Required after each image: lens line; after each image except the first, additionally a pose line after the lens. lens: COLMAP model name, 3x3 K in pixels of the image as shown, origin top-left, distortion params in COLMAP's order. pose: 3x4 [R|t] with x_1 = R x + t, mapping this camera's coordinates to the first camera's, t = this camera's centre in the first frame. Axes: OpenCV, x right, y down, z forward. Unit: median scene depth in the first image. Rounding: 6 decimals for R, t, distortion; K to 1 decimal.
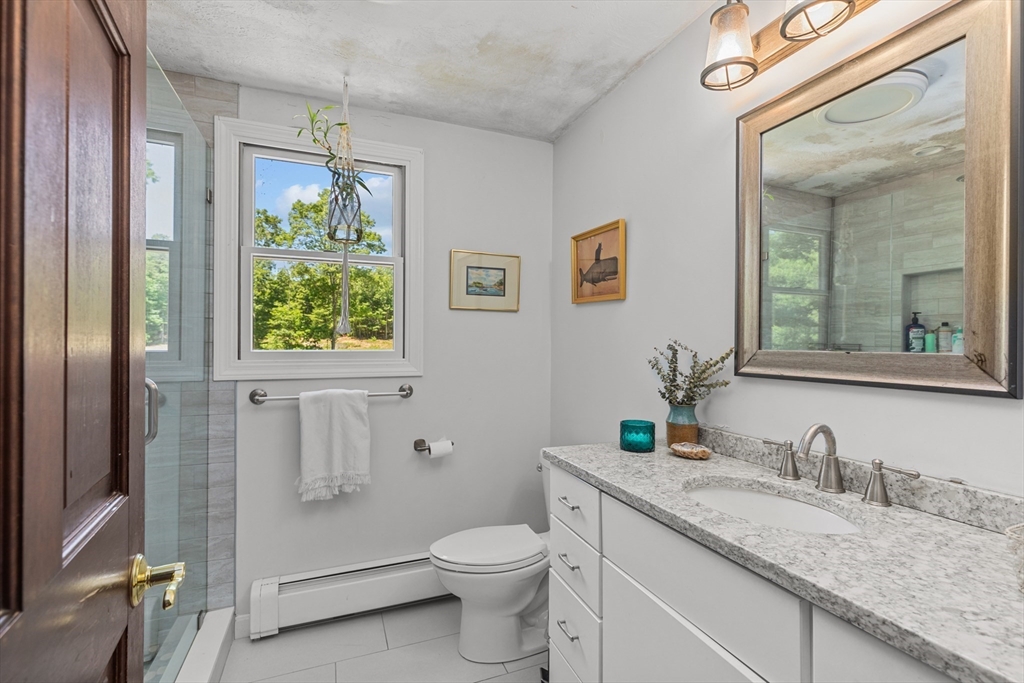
lens RADIAL K [[463.9, 0, 515.1], [0, 463.9, 347.3], [0, 0, 1]] dist [0.003770, -0.000403]
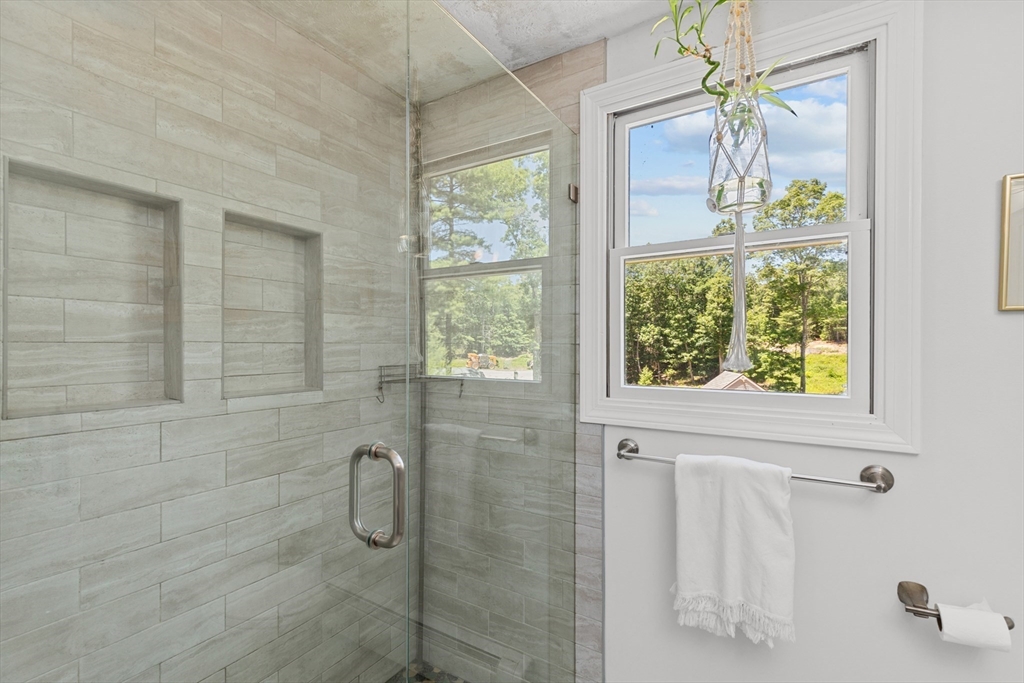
lens RADIAL K [[463.9, 0, 515.1], [0, 463.9, 347.3], [0, 0, 1]] dist [0.003770, -0.000403]
pose [[0.597162, -0.003158, -0.802114, -0.068603], [-0.005035, 0.999958, -0.007686, -0.048320], [0.802105, 0.008628, 0.597121, 0.409974]]
